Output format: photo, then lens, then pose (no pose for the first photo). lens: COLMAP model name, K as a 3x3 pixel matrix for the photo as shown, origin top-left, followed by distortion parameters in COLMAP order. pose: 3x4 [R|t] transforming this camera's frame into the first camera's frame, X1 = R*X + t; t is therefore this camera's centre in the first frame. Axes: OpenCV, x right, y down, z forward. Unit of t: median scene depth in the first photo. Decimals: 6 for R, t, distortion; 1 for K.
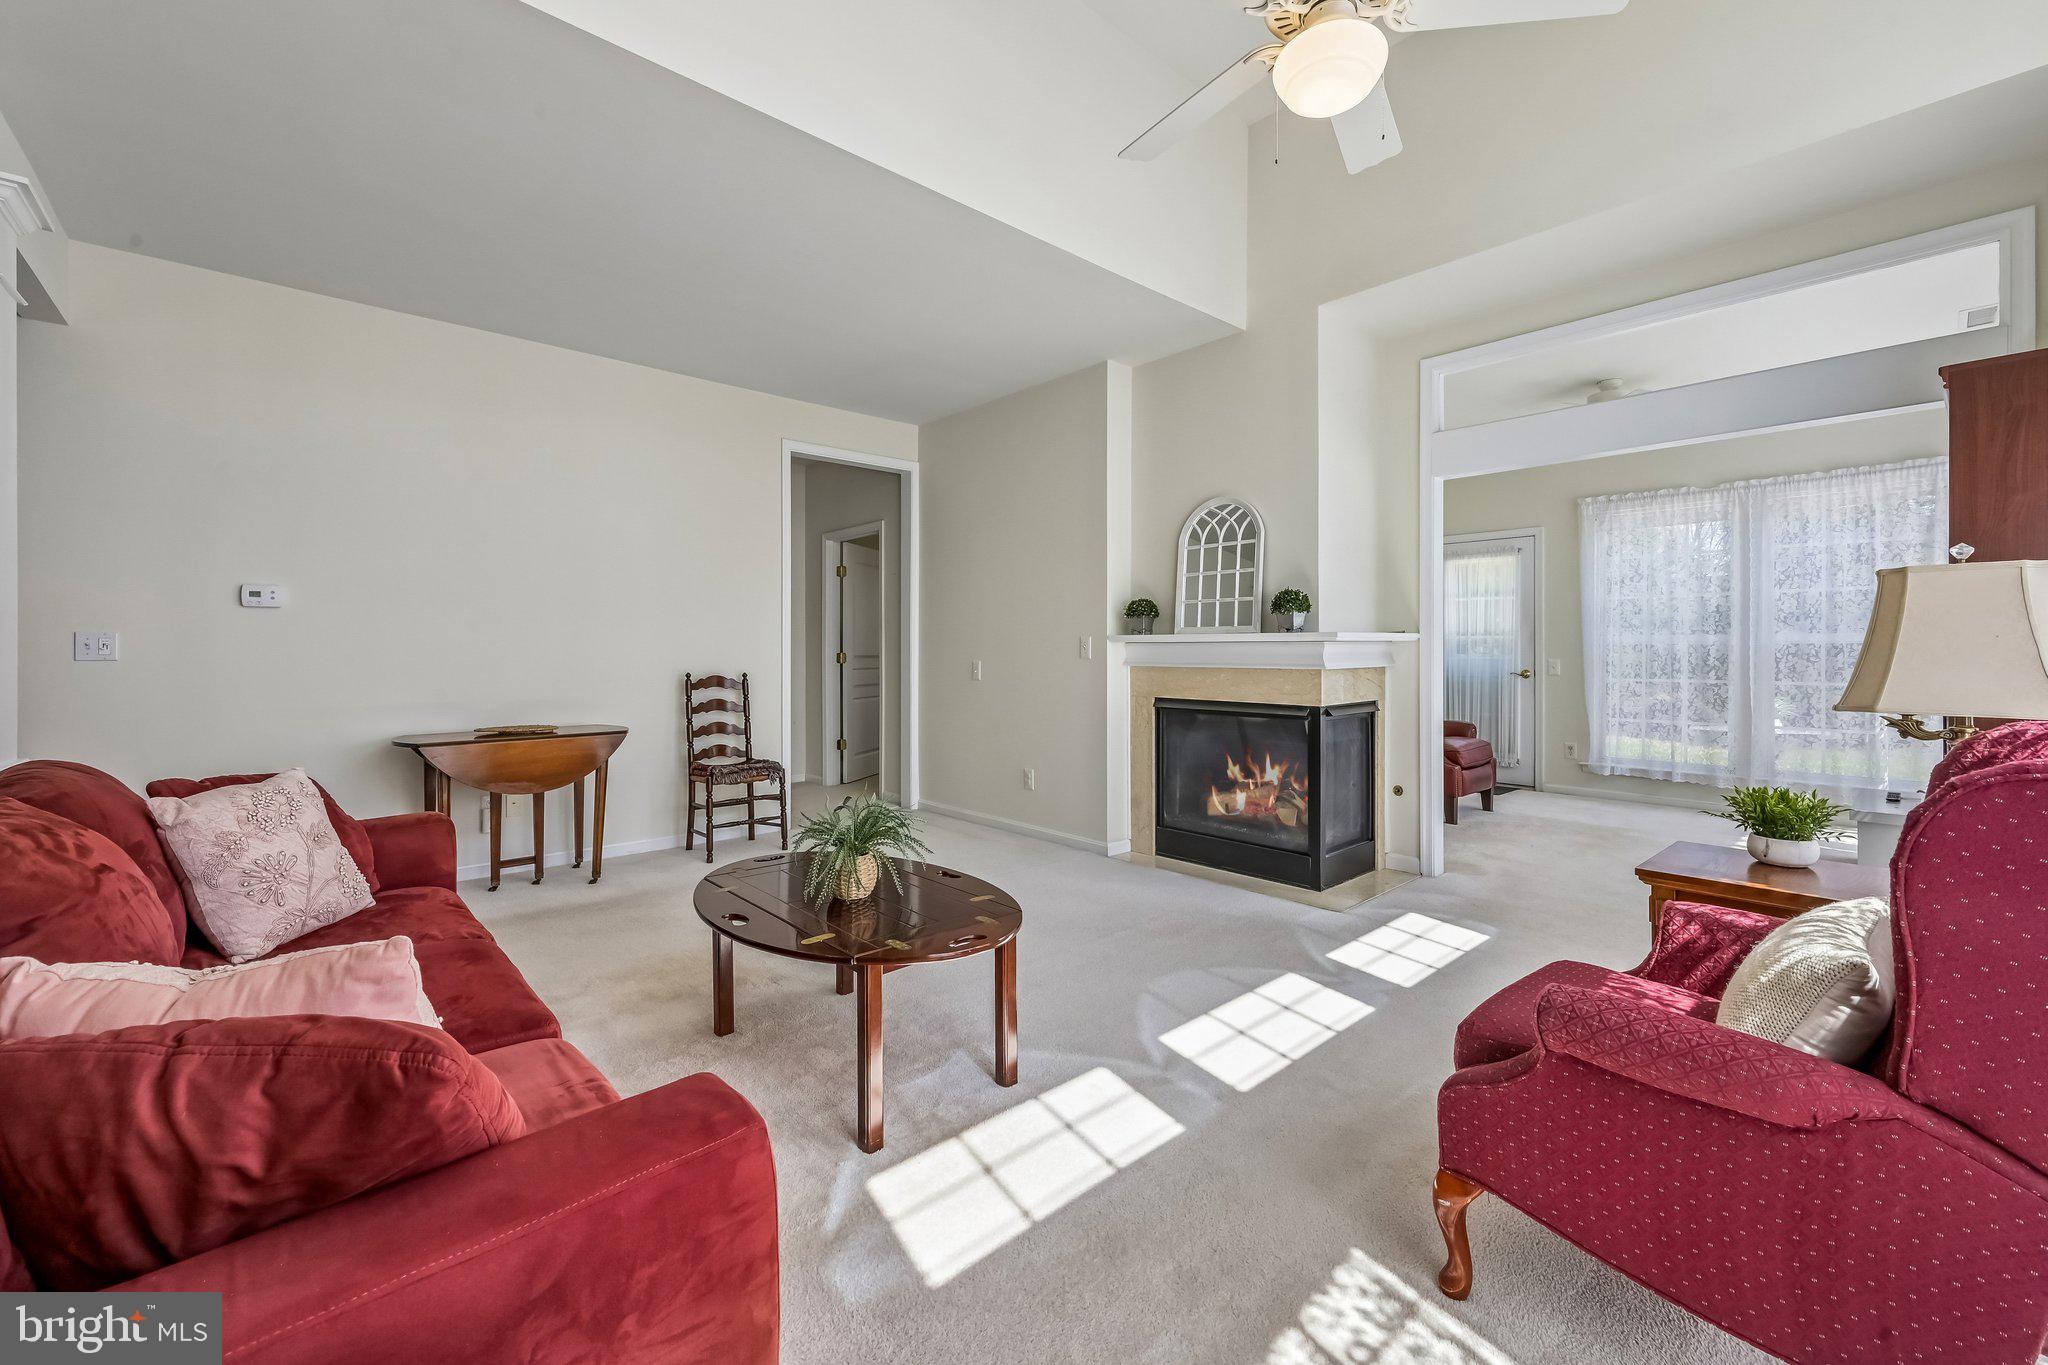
lens RADIAL K [[839.4, 0, 1011.8], [0, 839.4, 647.1], [0, 0, 1]] dist [-0.000117, 0.000854]
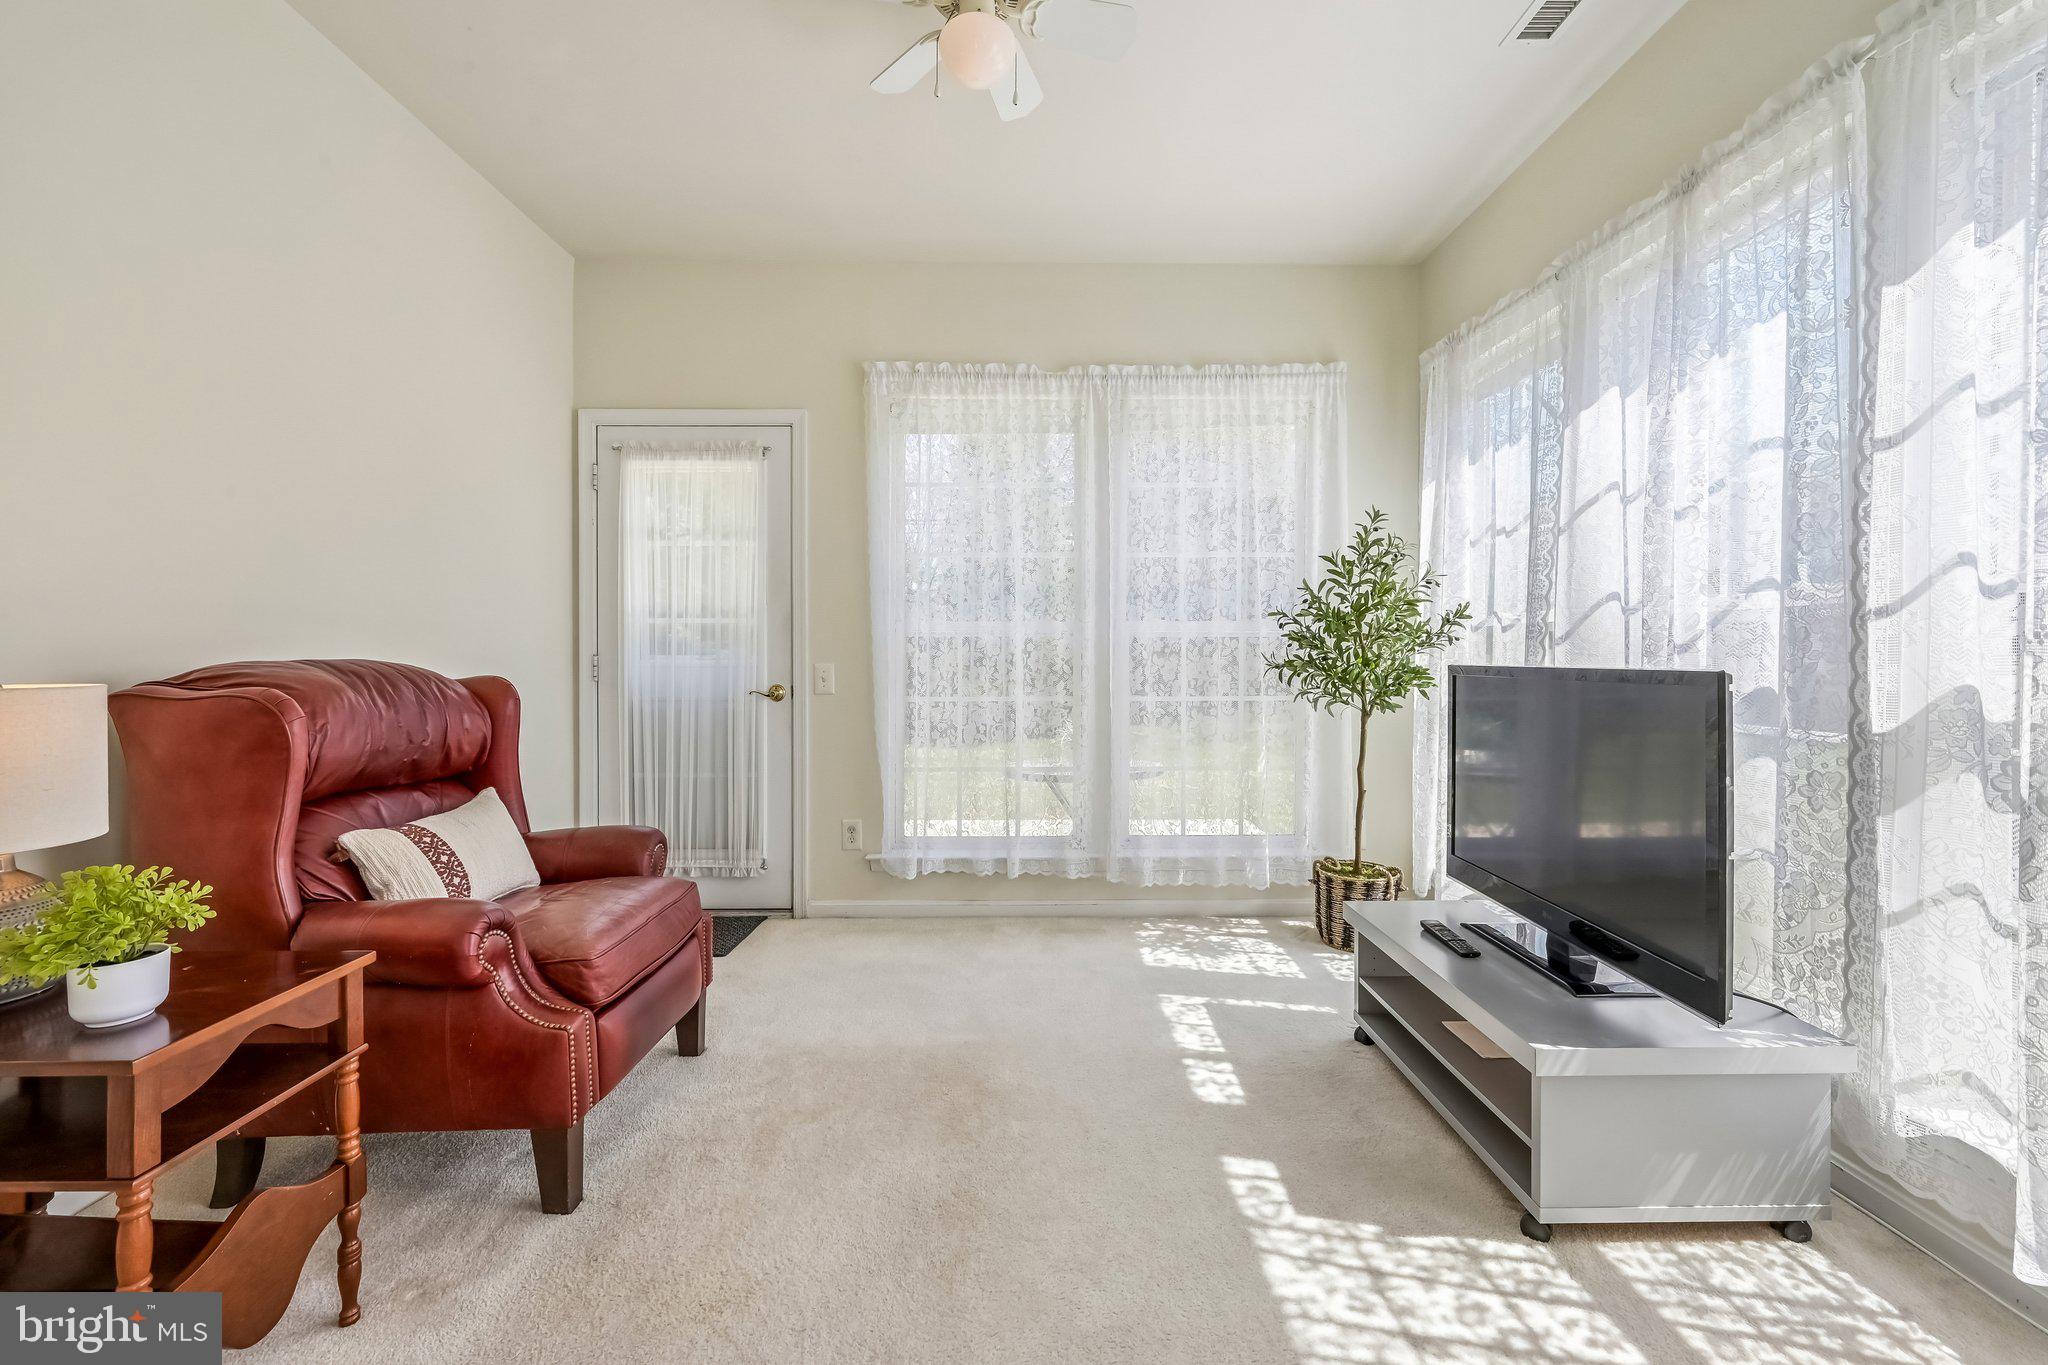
lens RADIAL K [[839.4, 0, 1055.8], [0, 839.4, 649.3], [0, 0, 1]] dist [-0.000117, 0.000854]
pose [[0.647018, -0.004669, 0.762461, 0.367718], [-0.001583, 0.999971, 0.007466, 0.001506], [-0.762473, -0.006038, 0.646991, 0.596664]]
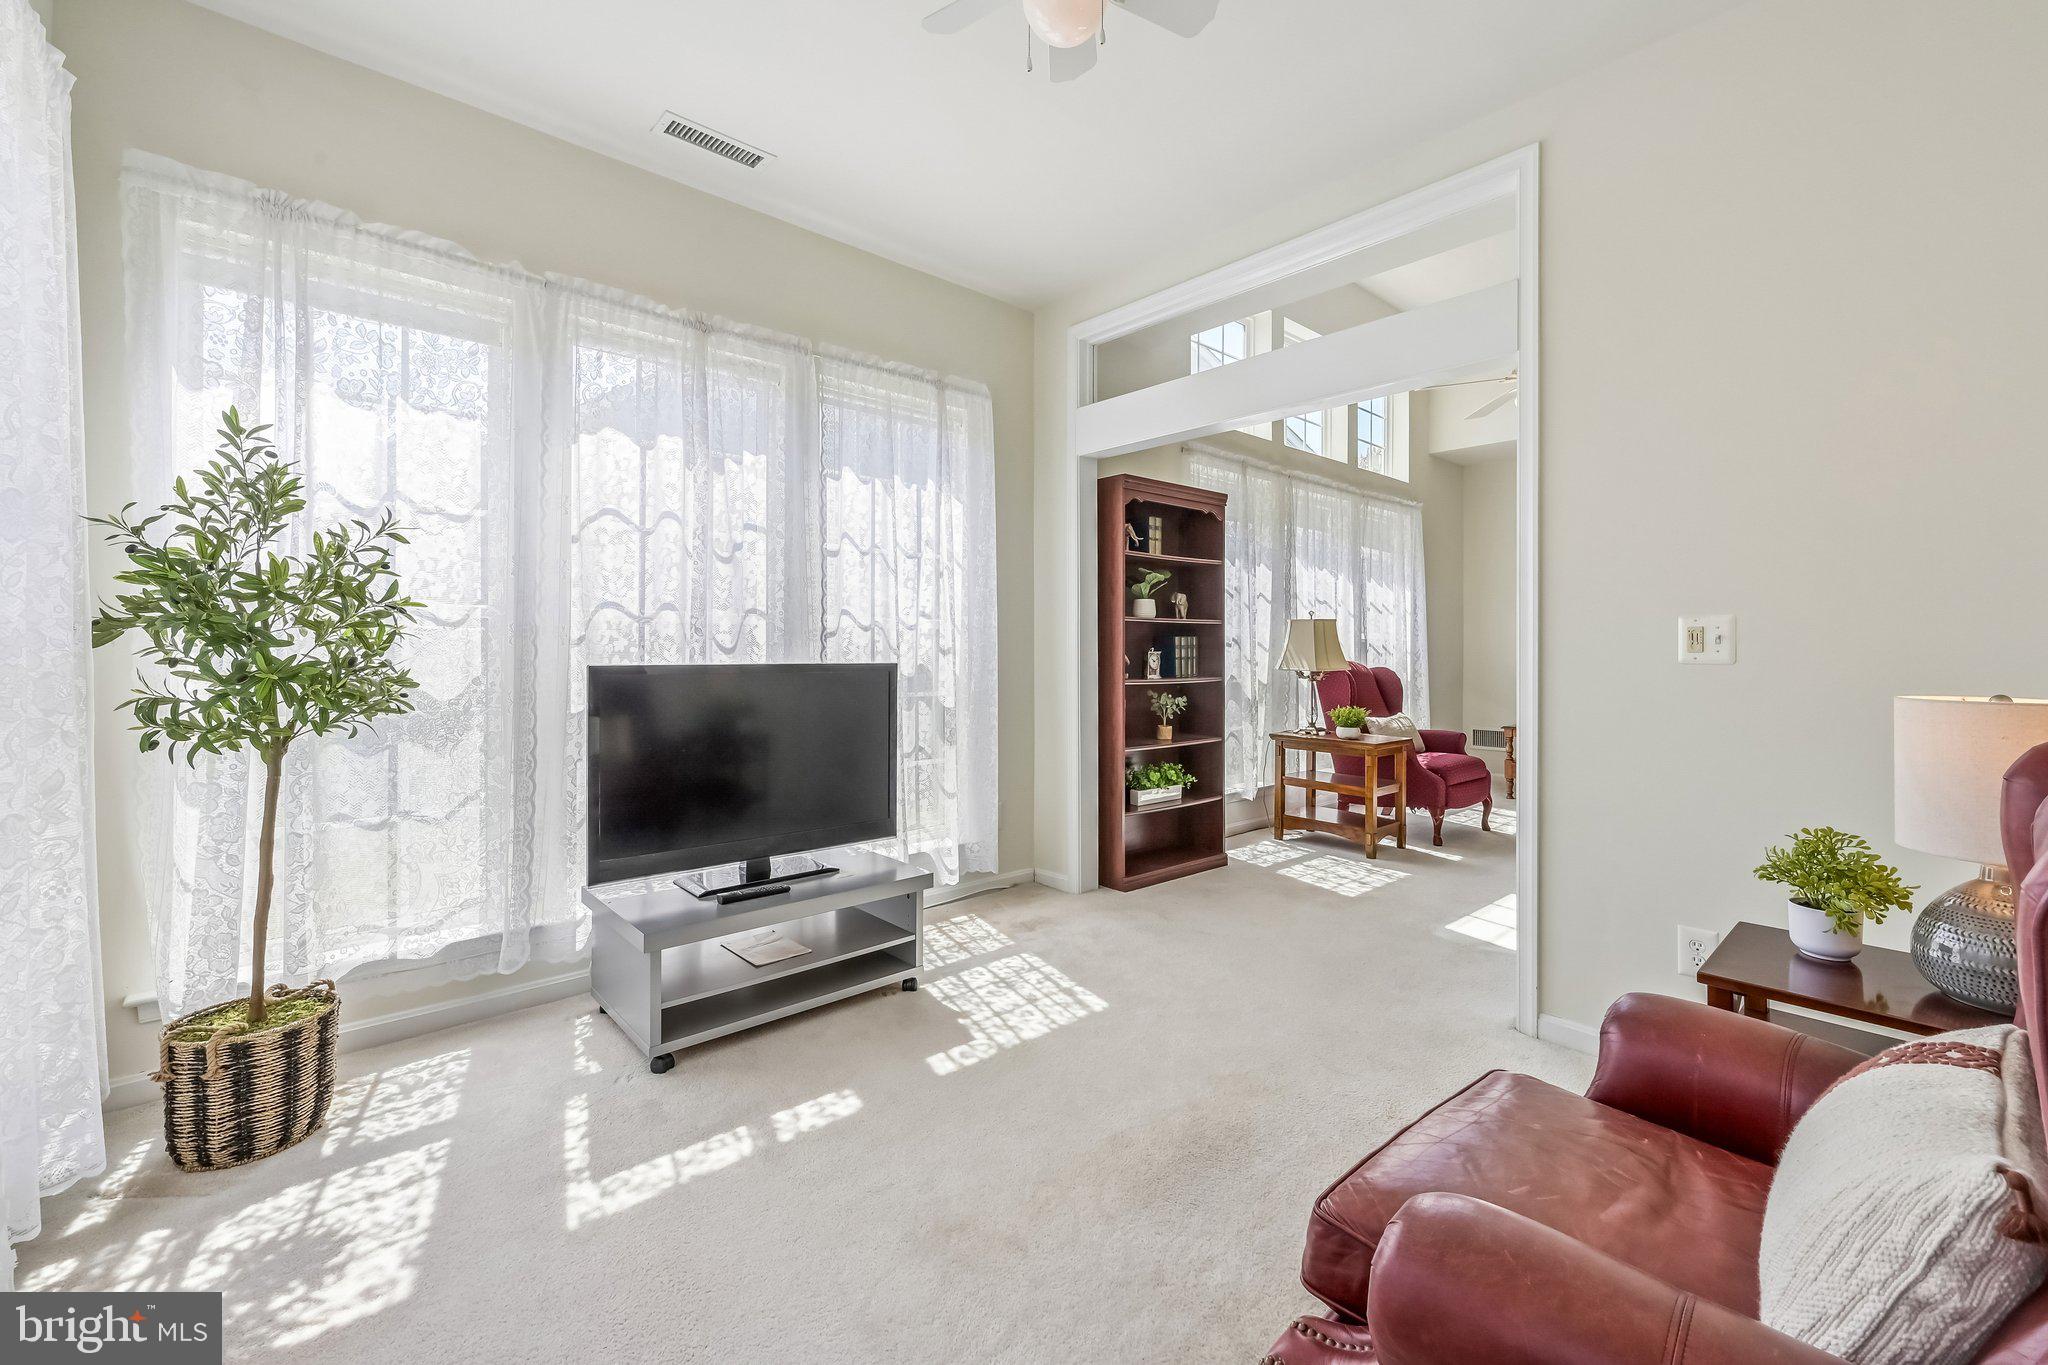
lens RADIAL K [[839.4, 0, 1036.1], [0, 839.4, 668.1], [0, 0, 1]] dist [-0.000117, 0.000854]
pose [[-0.999942, -0.006060, 0.008883, 0.665439], [-0.005956, 0.999914, 0.011686, 0.007569], [-0.008953, 0.011633, -0.999892, 1.269027]]
